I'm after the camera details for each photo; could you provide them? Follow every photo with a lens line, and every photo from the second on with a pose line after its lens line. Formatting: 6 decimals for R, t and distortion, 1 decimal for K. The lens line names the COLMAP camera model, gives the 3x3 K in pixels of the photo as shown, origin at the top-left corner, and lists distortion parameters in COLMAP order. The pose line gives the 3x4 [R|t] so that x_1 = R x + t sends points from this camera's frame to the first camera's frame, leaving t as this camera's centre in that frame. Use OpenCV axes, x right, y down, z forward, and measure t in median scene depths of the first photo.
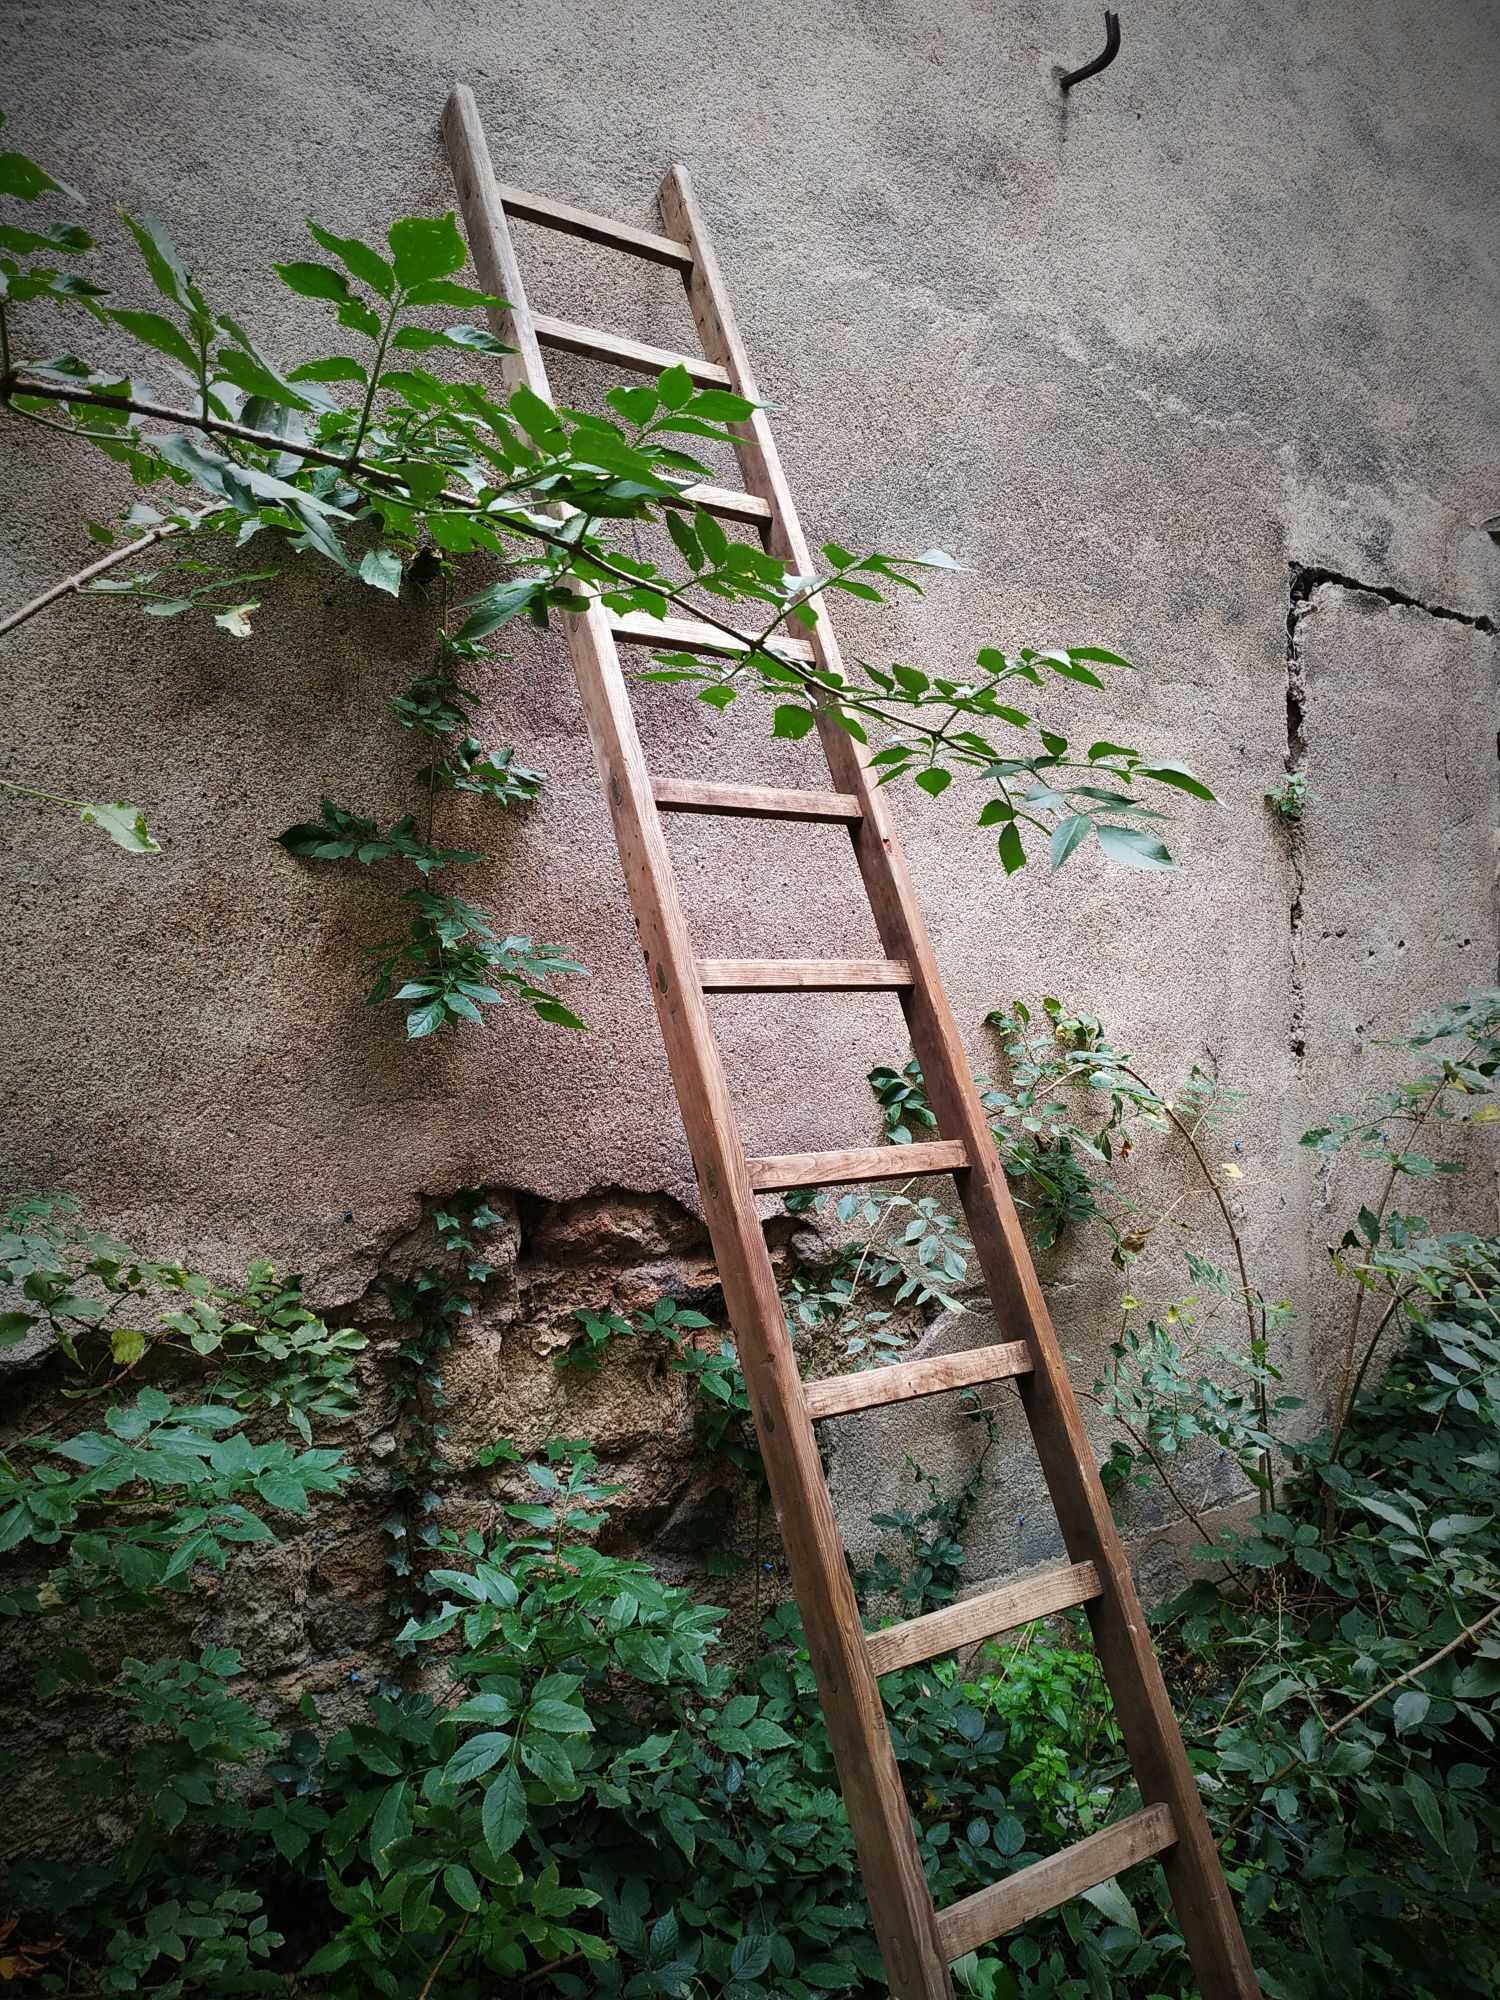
lens RADIAL K [[1504.7, 0, 750.0], [0, 1504.7, 1000.0], [0, 0, 1]] dist [0.097657, -0.161919]
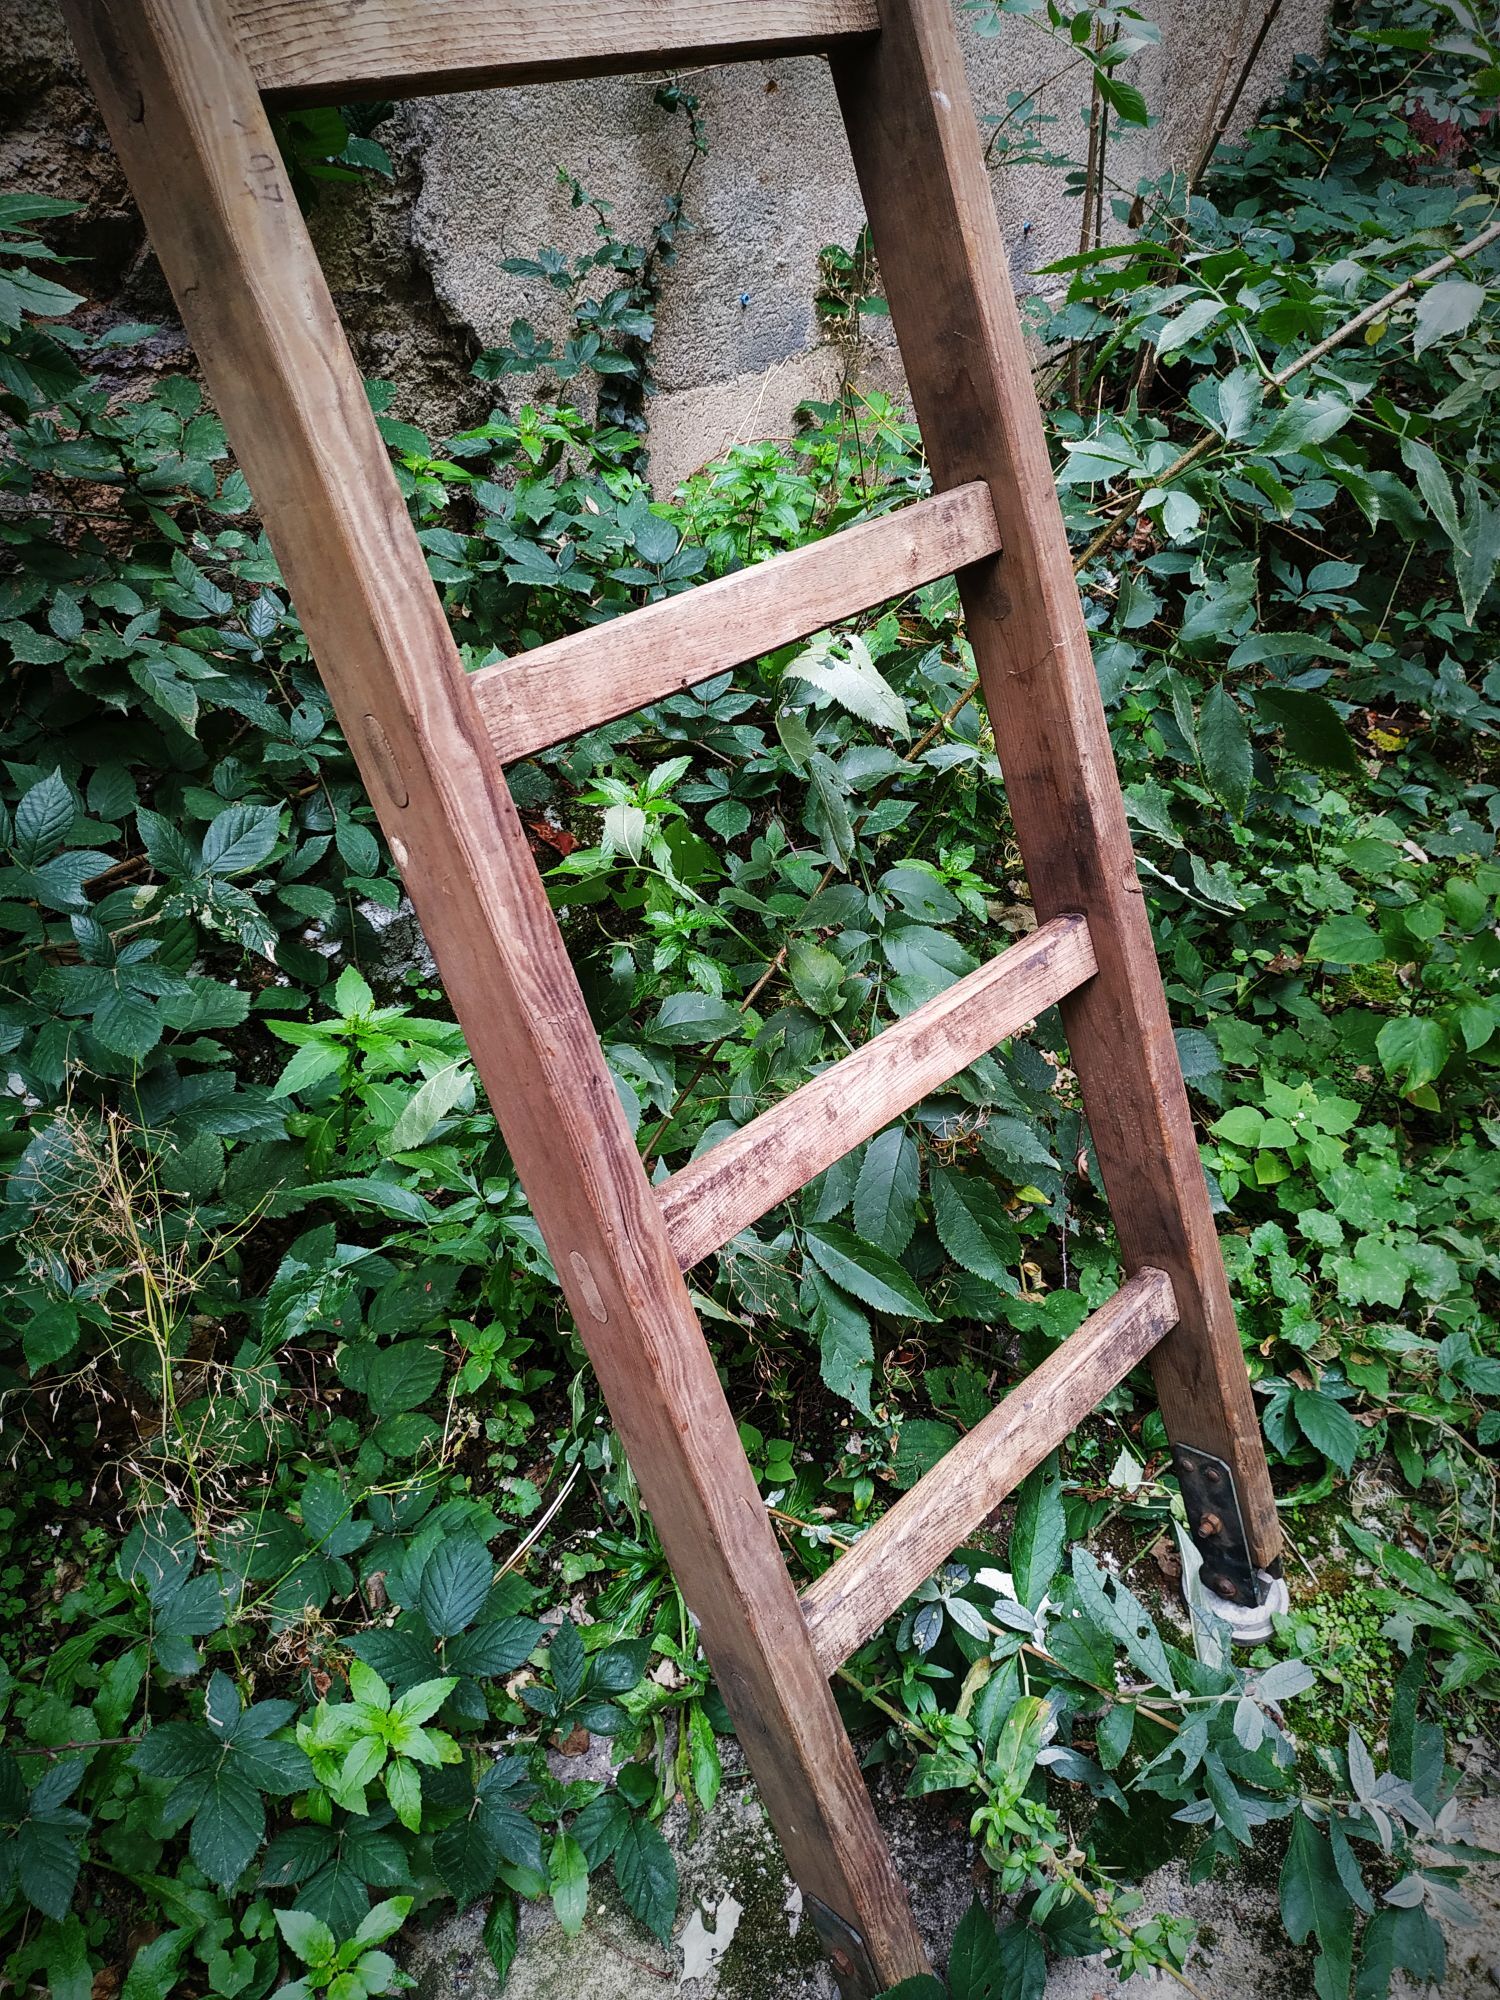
lens RADIAL K [[1455.1, 0, 745.0], [0, 1455.1, 1023.1], [0, 0, 1]] dist [-0.005926, -0.008017]
pose [[0.987594, -0.096225, 0.124096, 0.078871], [0.002801, 0.800926, 0.598757, 0.247686], [-0.157007, -0.590981, 0.791259, 0.346961]]
